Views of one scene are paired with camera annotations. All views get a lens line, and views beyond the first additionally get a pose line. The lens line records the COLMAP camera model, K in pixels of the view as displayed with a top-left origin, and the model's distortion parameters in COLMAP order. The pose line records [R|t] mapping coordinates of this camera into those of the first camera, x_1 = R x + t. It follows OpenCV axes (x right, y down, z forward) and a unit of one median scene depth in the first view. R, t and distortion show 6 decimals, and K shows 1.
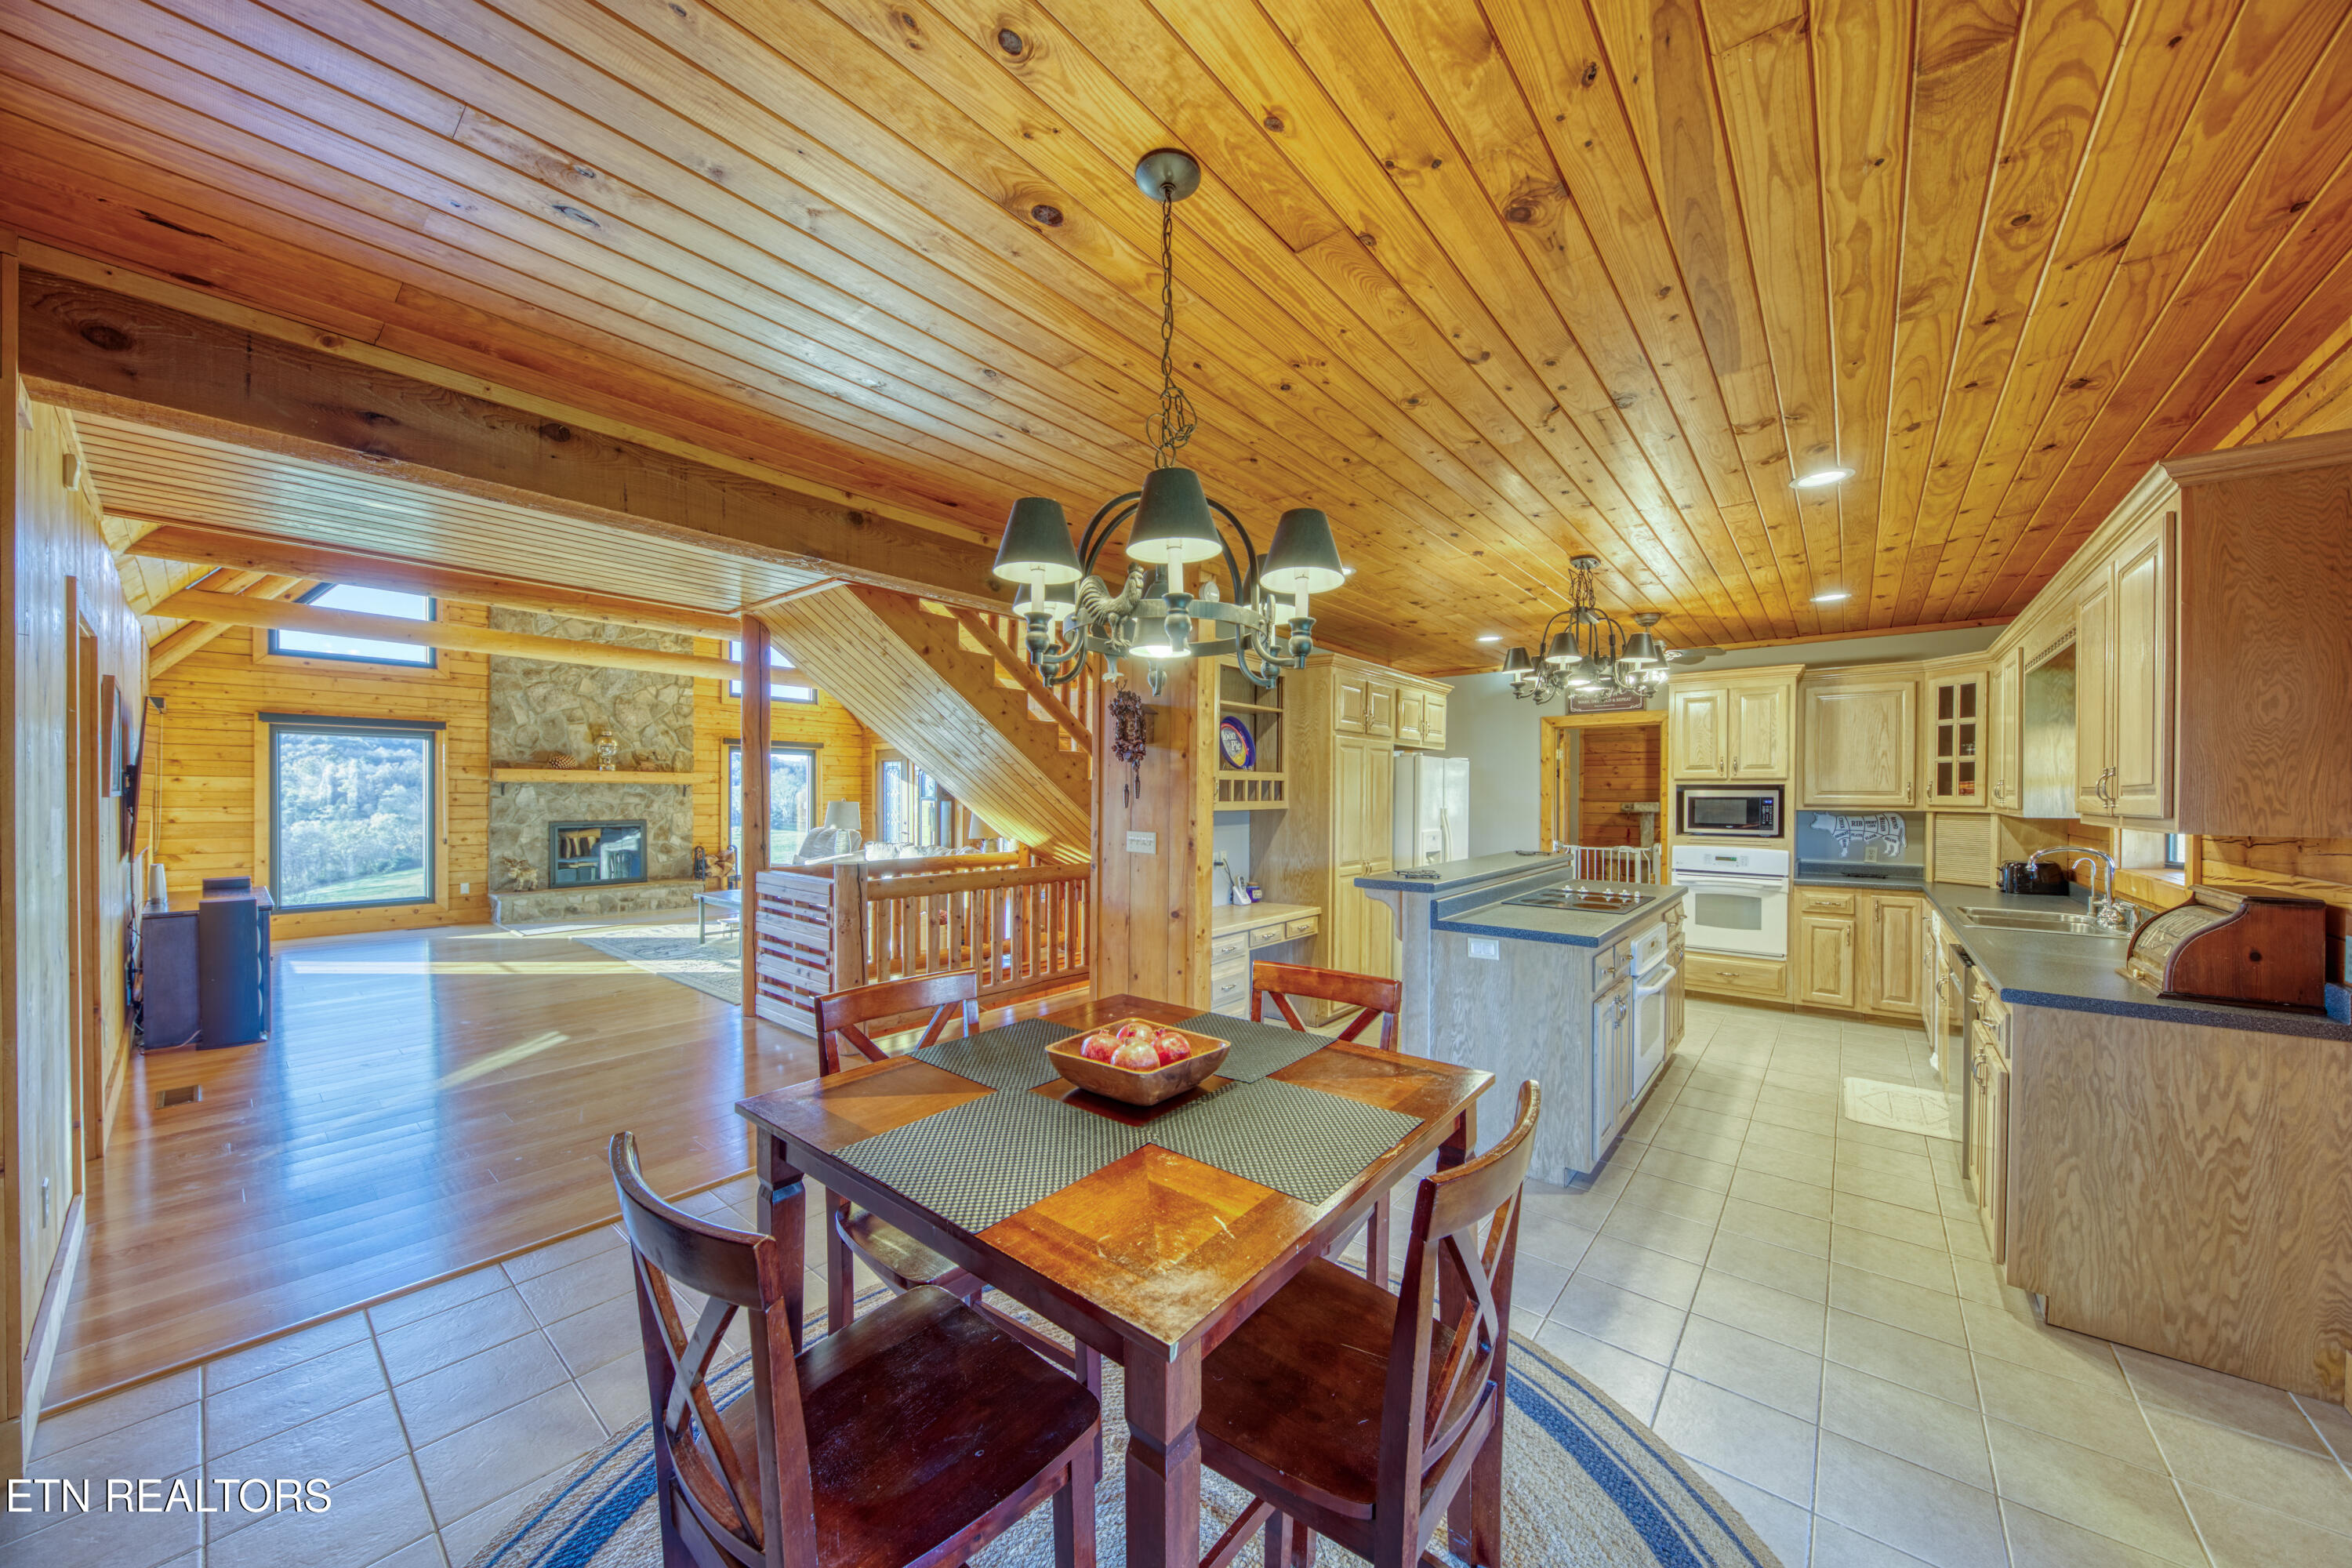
lens RADIAL K [[843.3, 0, 1182.5], [0, 843.3, 797.1], [0, 0, 1]] dist [-0.007599, -0.000170]
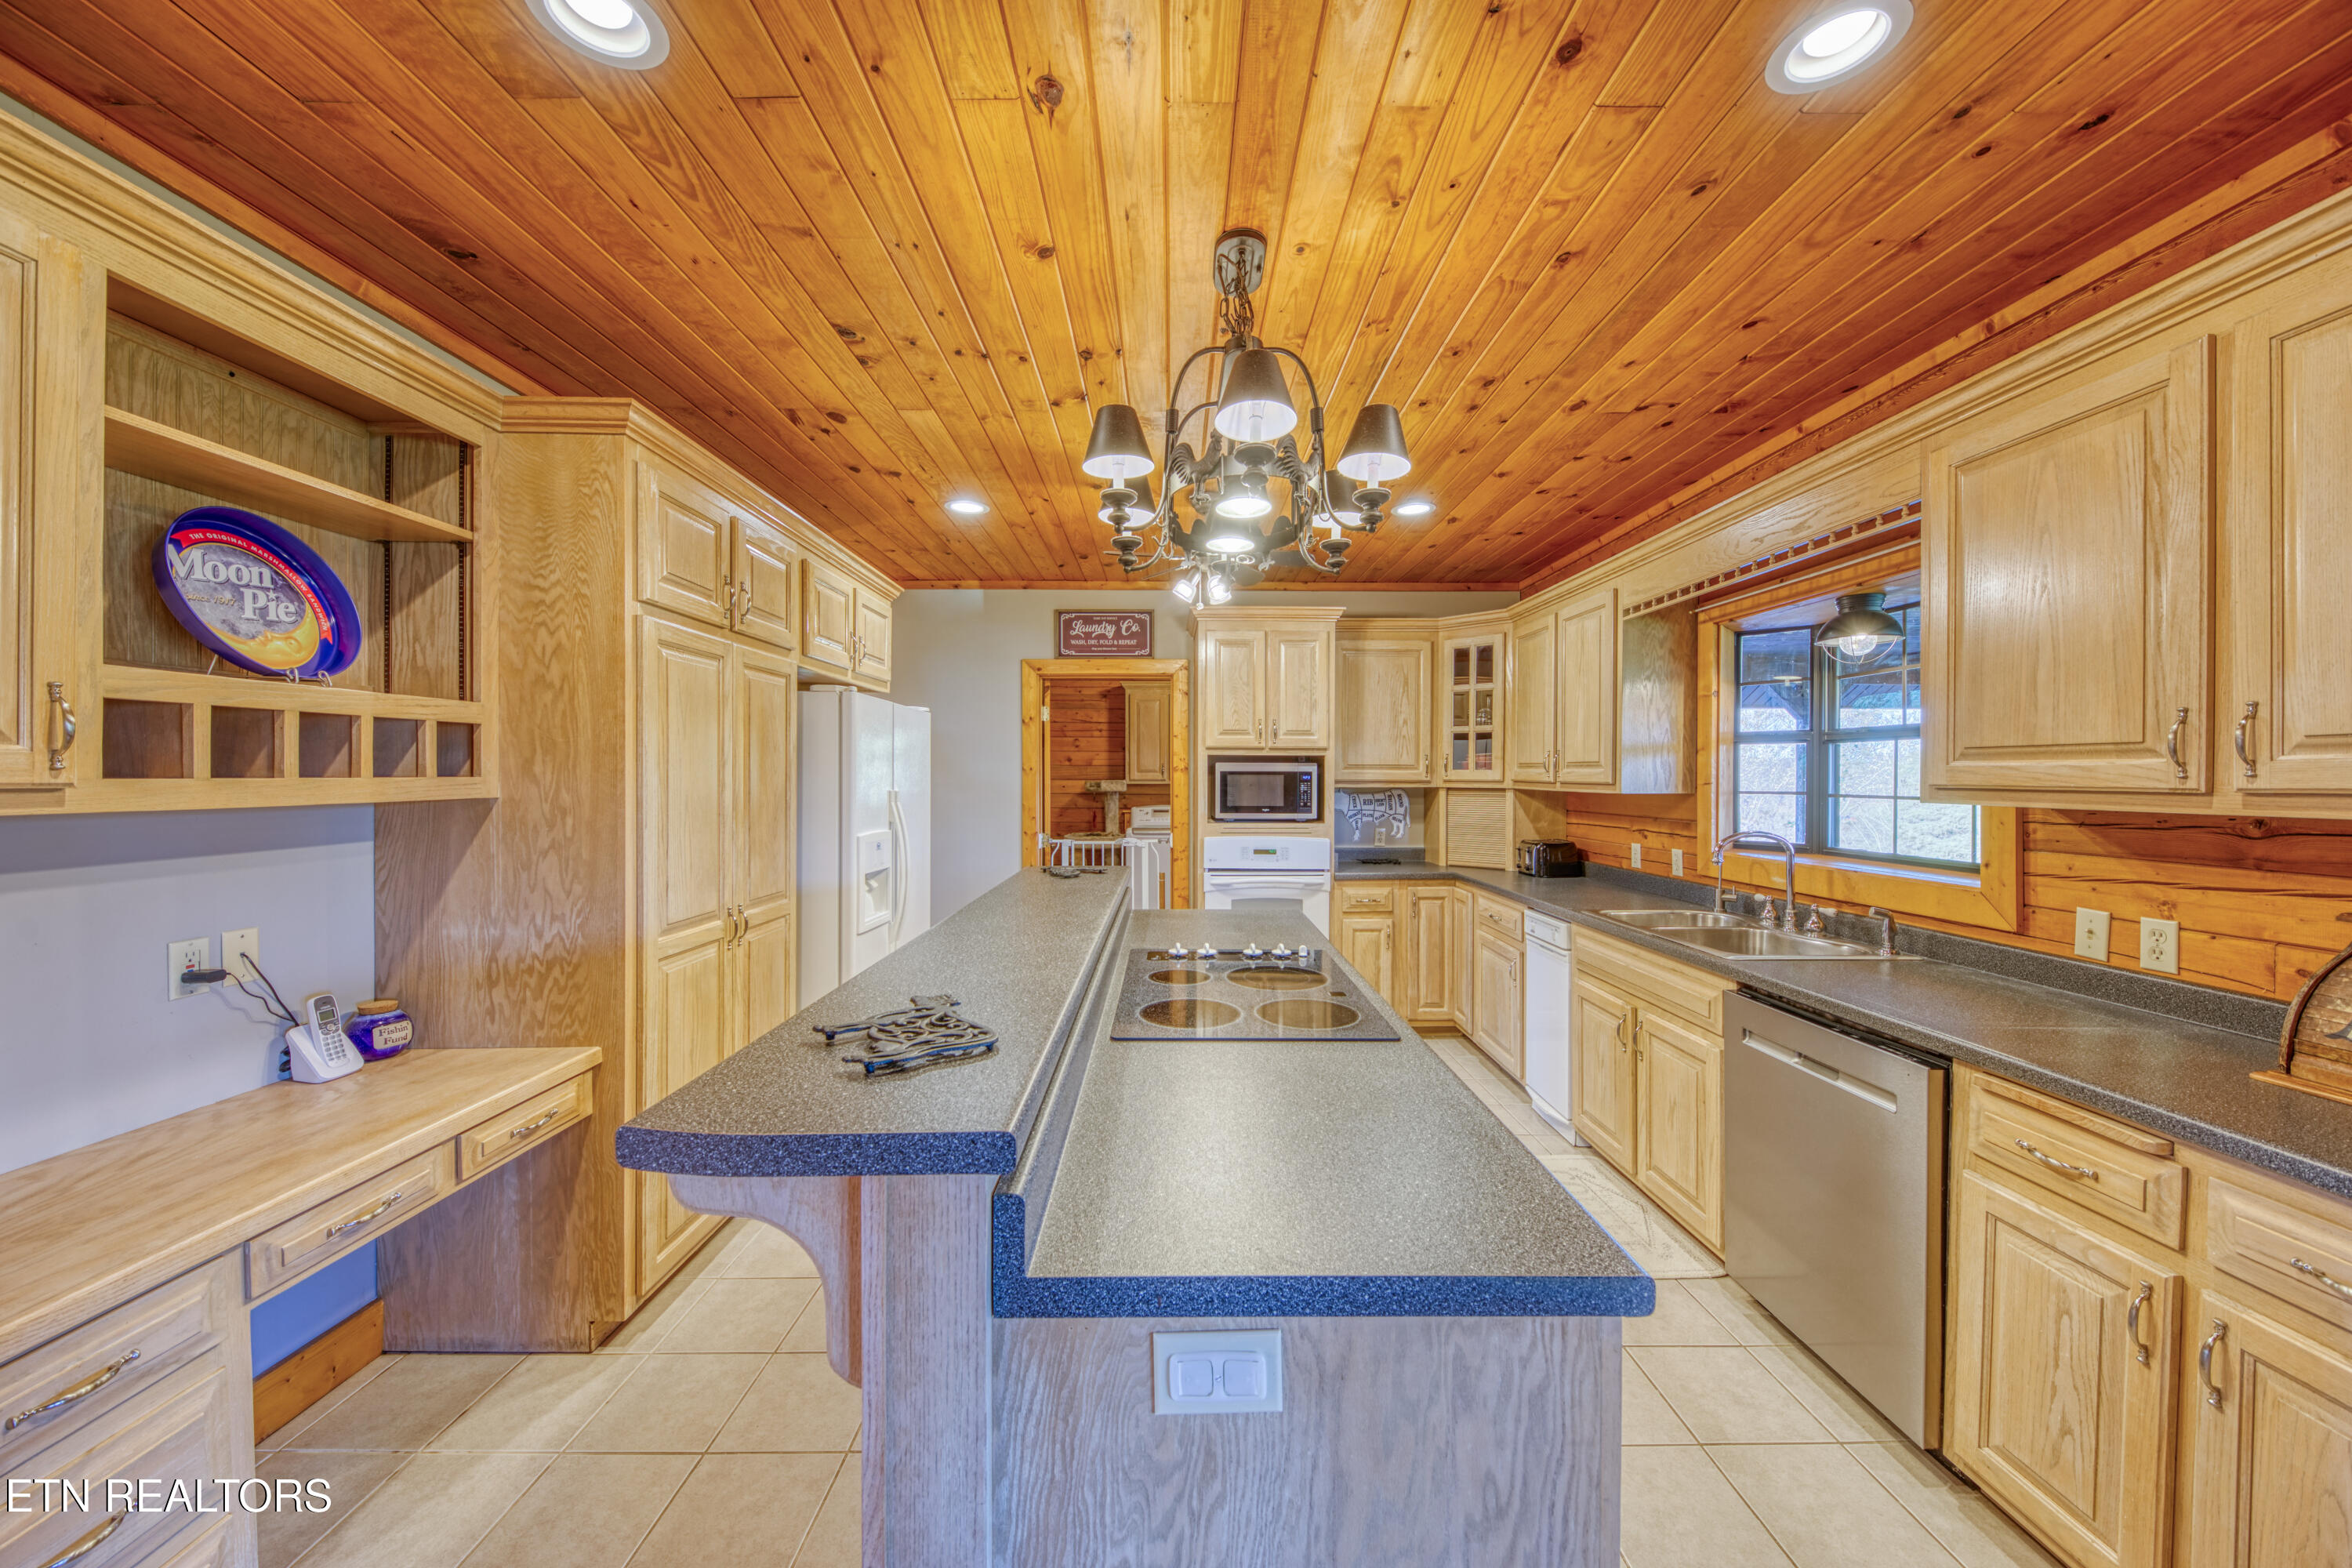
lens RADIAL K [[790.6, 0, 1182.6], [0, 790.6, 784.5], [0, 0, 1]] dist [0.011013, -0.000017]
pose [[0.761810, -0.008264, 0.647747, 0.126931], [0.002812, 0.999951, 0.009451, 0.004977], [-0.647794, -0.005379, 0.761796, 0.523731]]
